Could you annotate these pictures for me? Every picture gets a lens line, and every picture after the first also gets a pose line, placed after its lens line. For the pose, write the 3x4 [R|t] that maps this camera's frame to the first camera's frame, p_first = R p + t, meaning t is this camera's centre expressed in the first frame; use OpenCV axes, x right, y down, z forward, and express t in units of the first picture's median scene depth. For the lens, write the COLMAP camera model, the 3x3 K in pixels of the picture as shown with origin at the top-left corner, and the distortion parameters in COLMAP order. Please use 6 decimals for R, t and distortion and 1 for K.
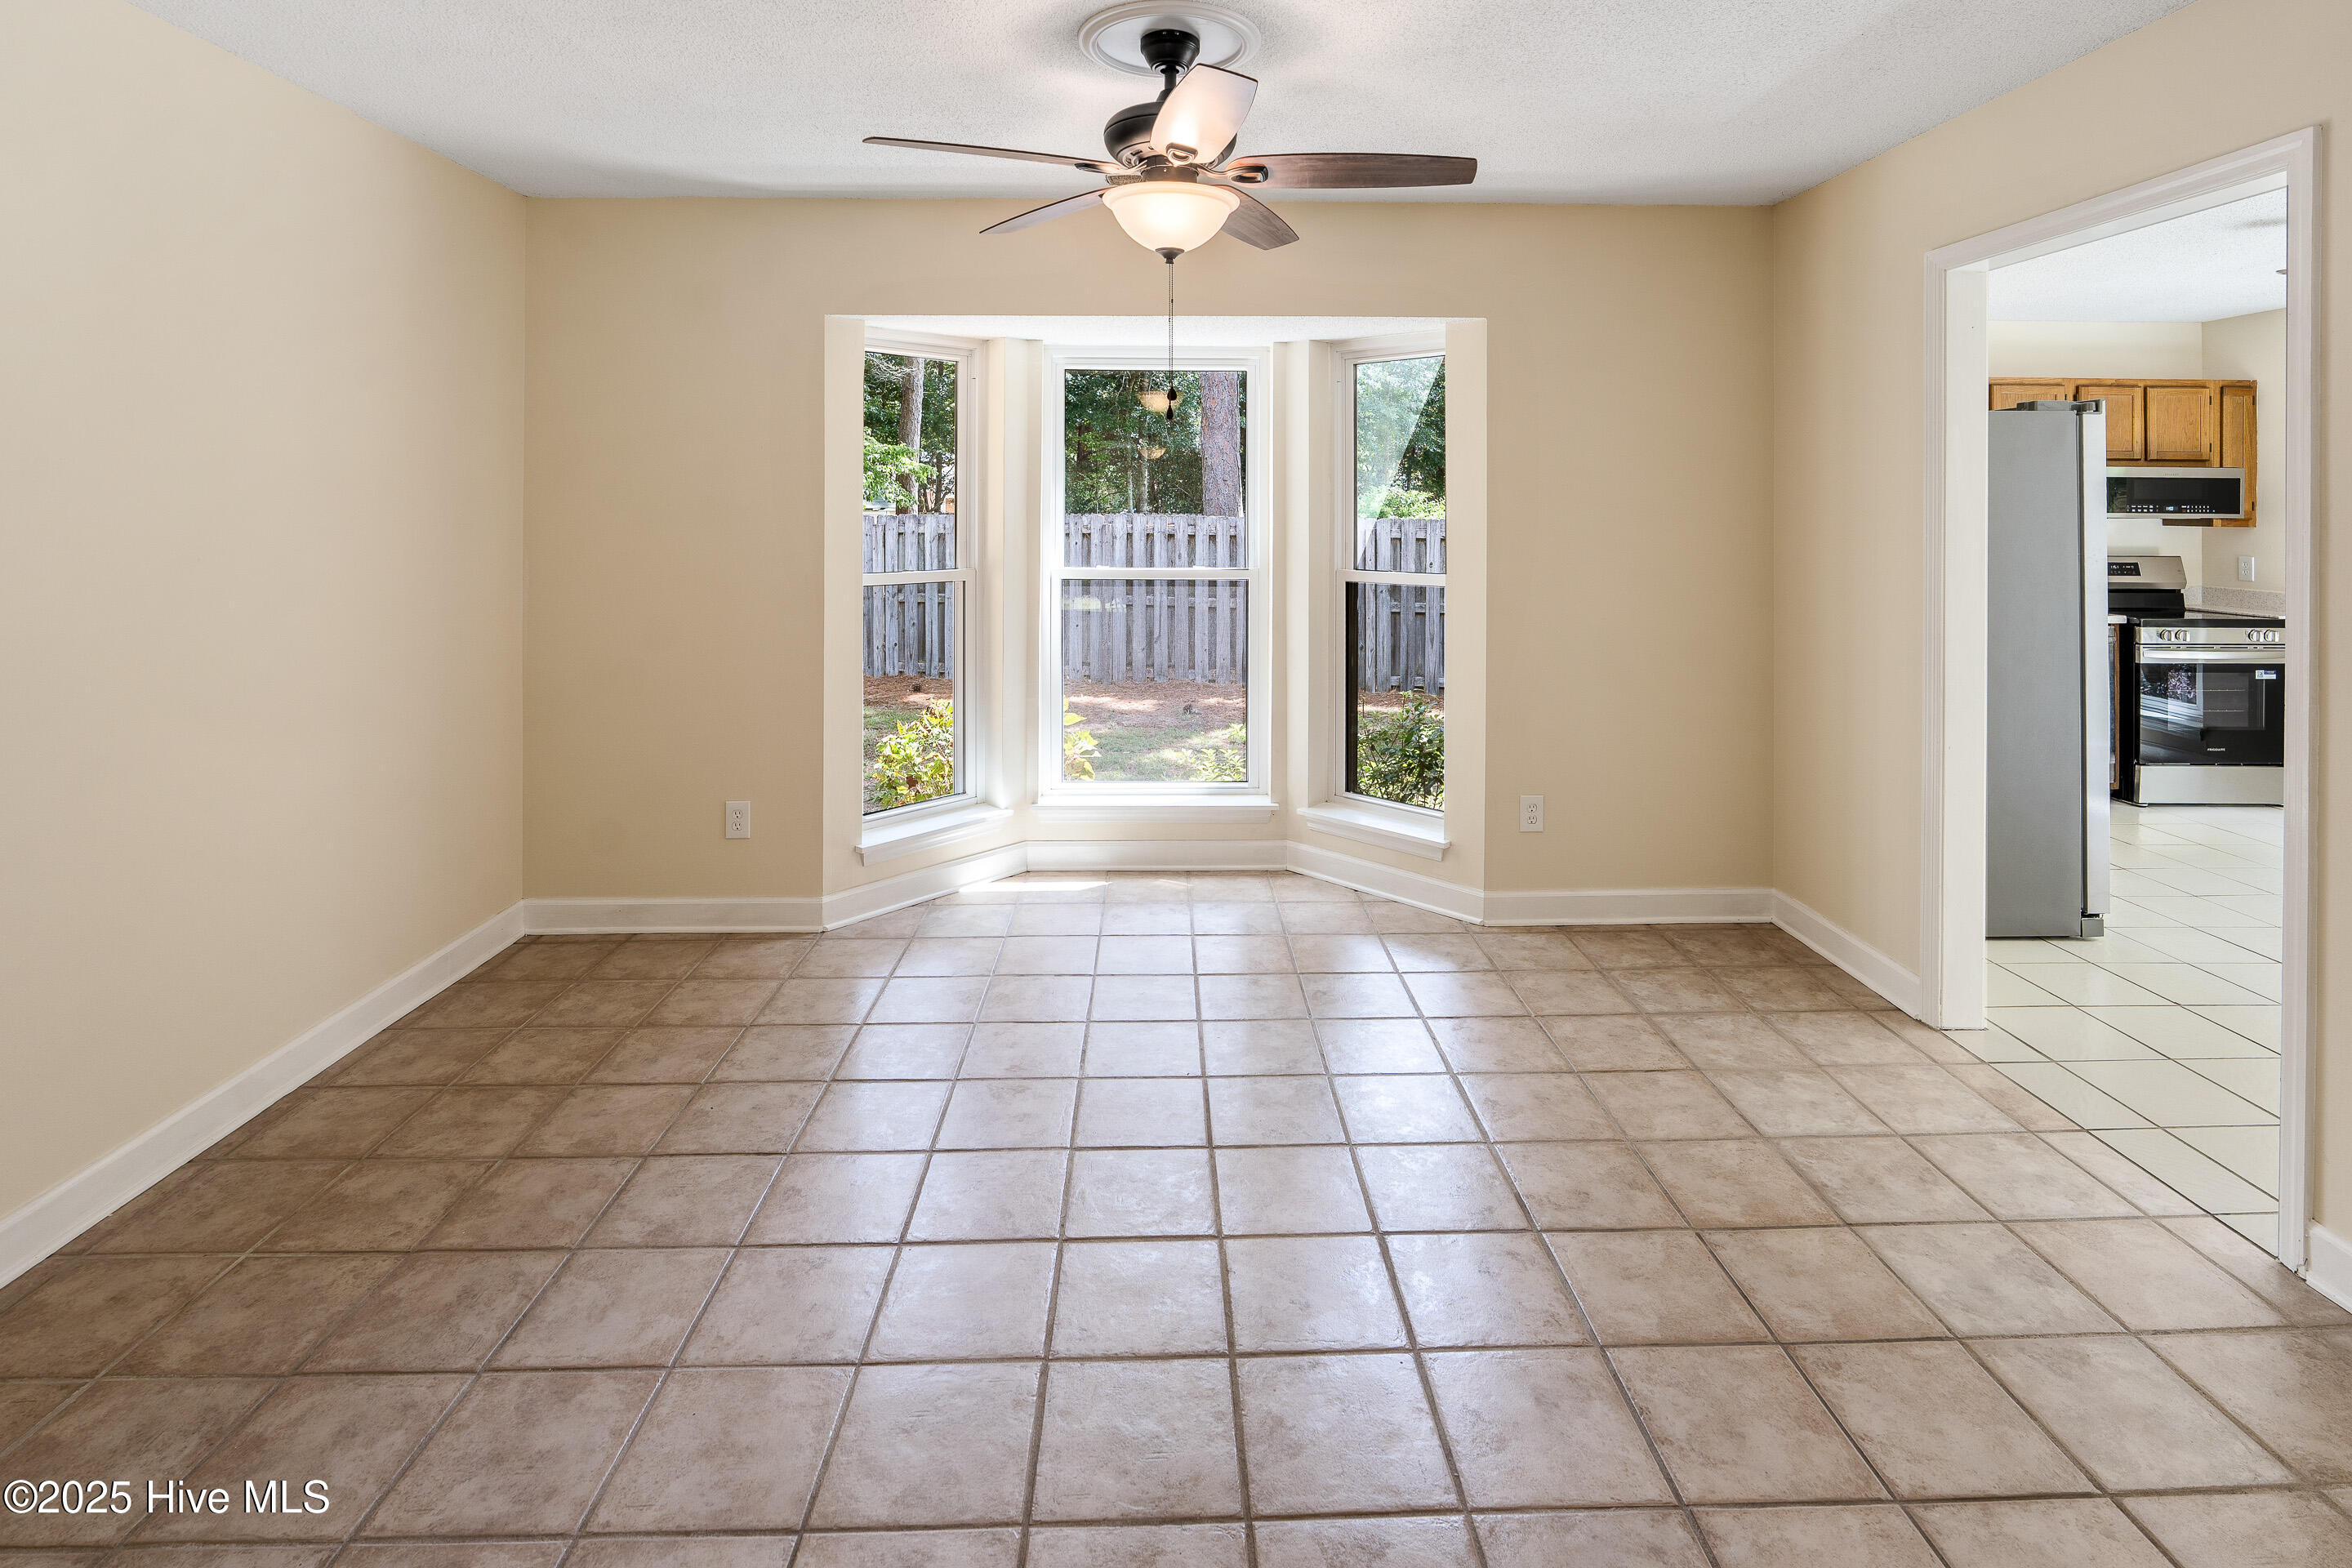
lens RADIAL K [[1119.5, 0, 1185.8], [0, 1119.5, 520.0], [0, 0, 1]] dist [-0.005675, -0.000124]
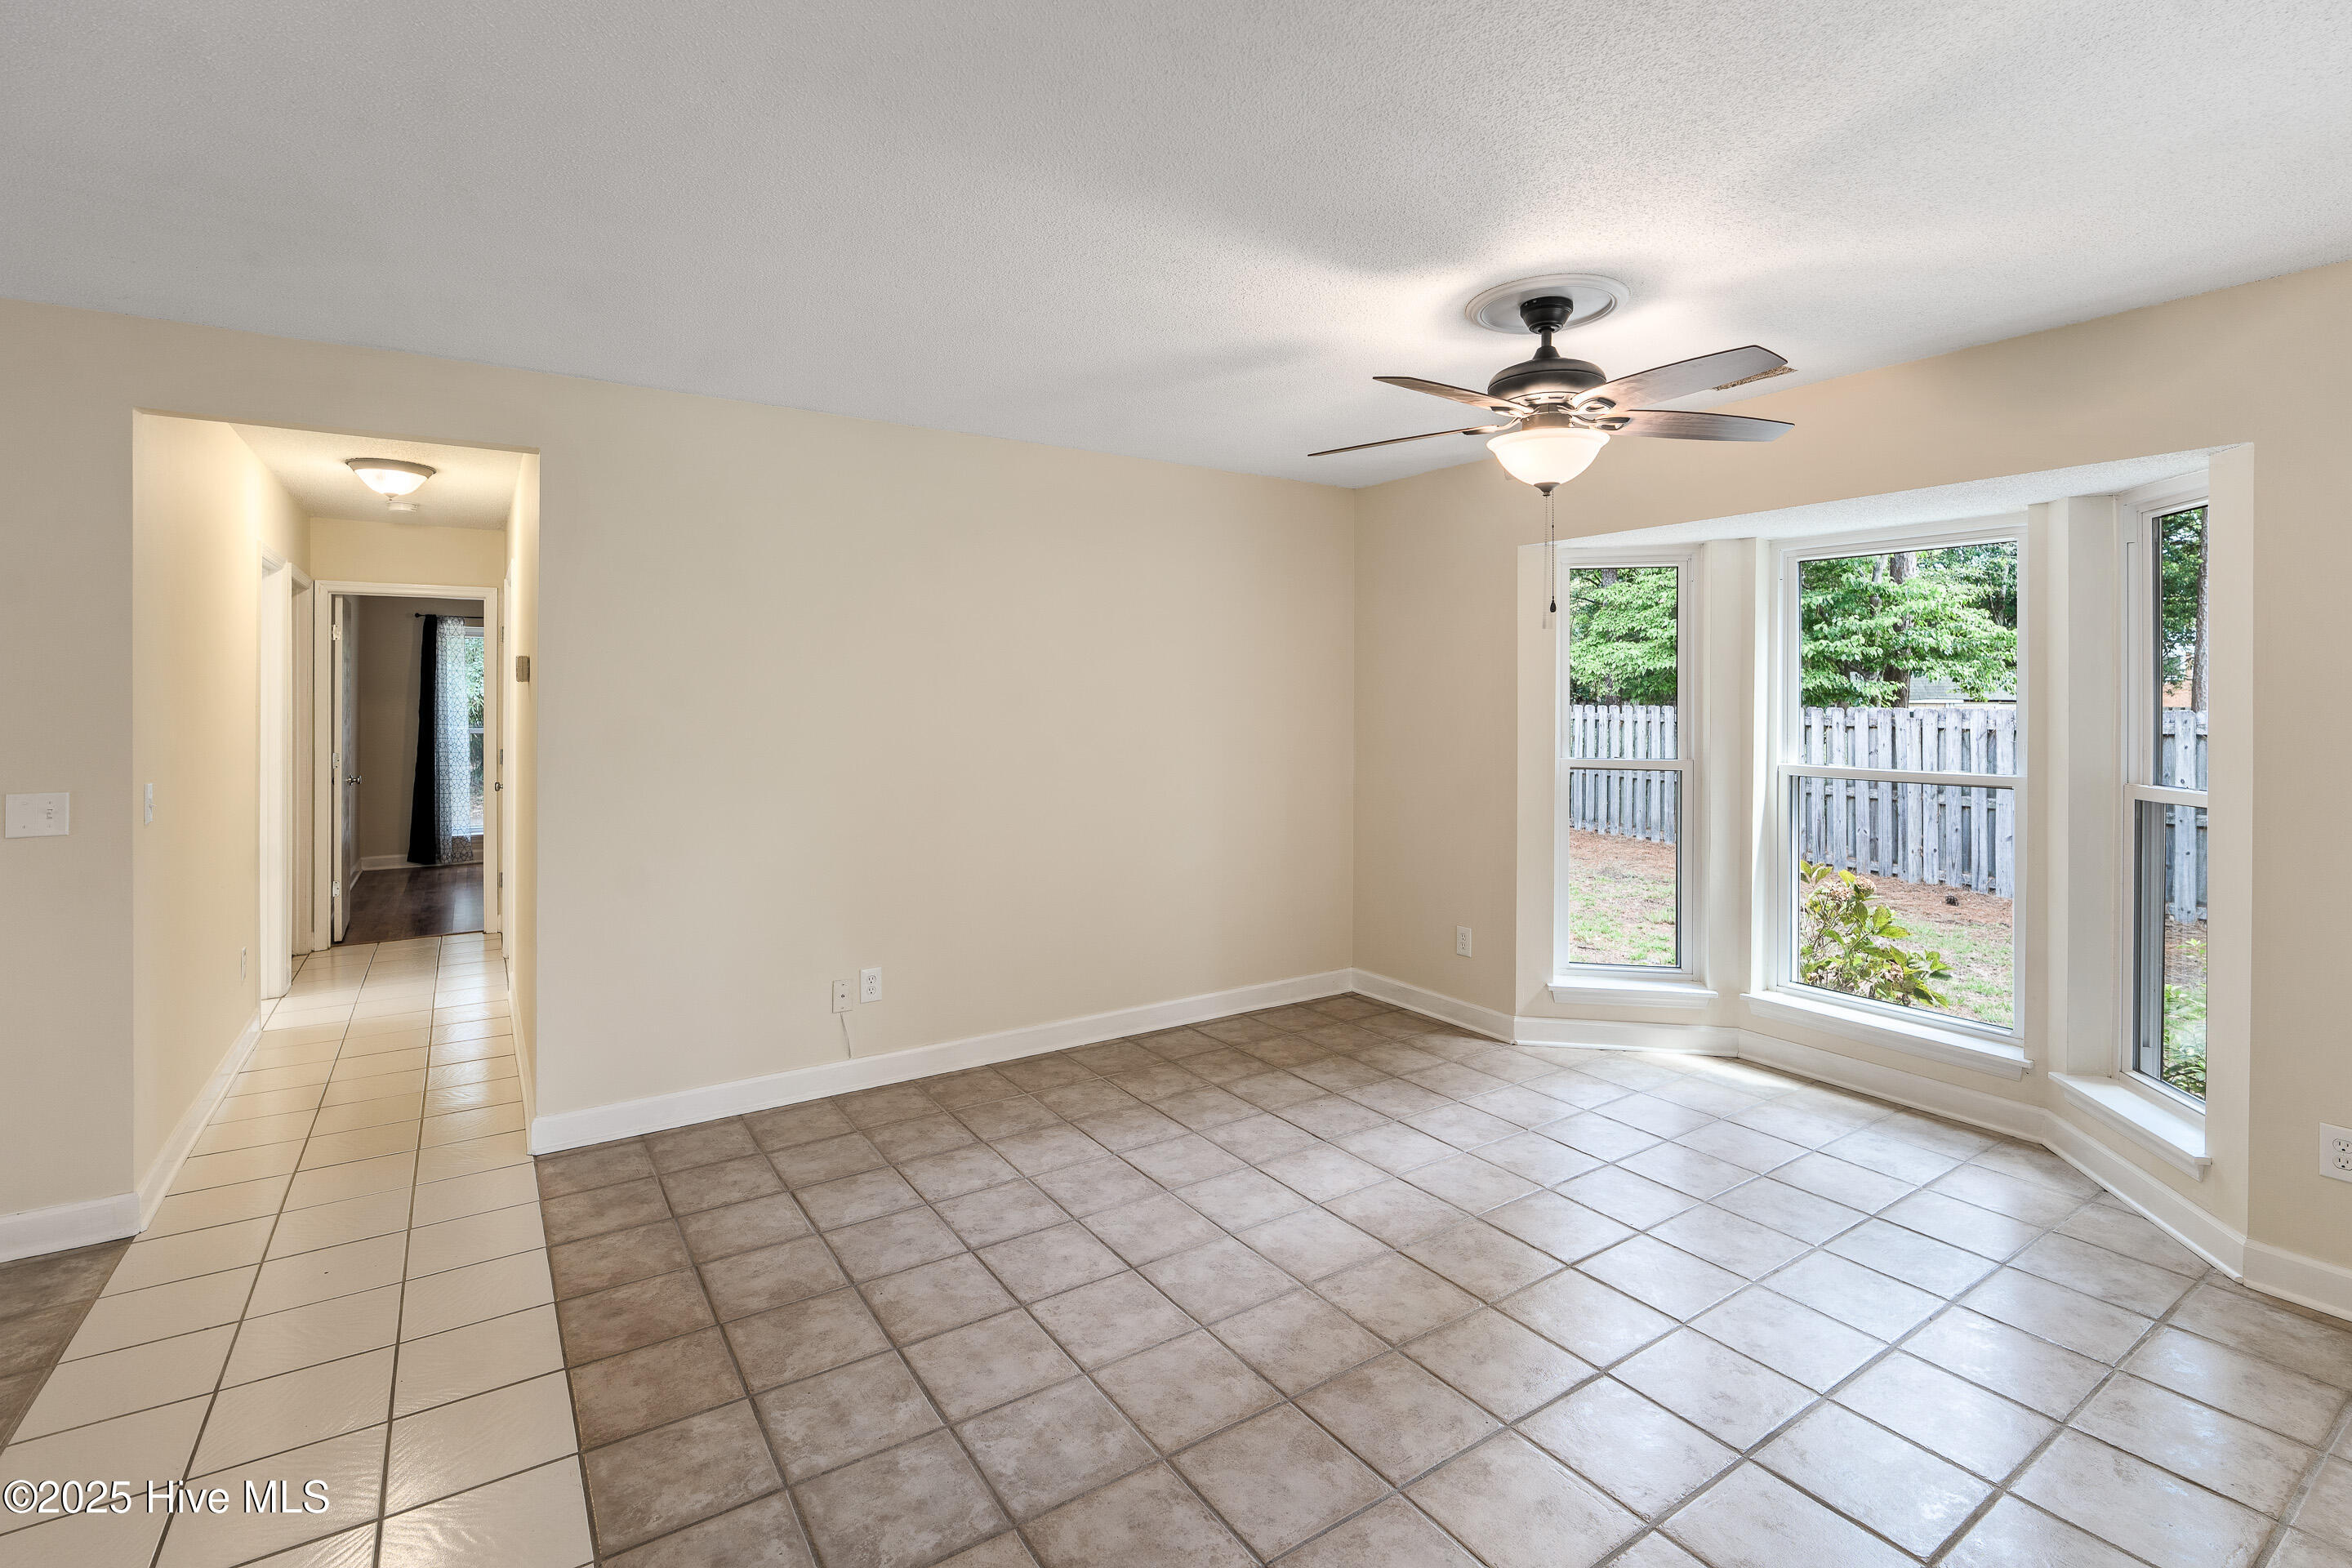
lens RADIAL K [[1073.3, 0, 1184.9], [0, 1073.3, 709.2], [0, 0, 1]] dist [-0.004706, 0.000038]
pose [[0.533733, 0.008230, -0.845613, 0.467756], [-0.009551, 0.999948, 0.003704, -0.003514], [0.845599, 0.006100, 0.533784, 0.054251]]
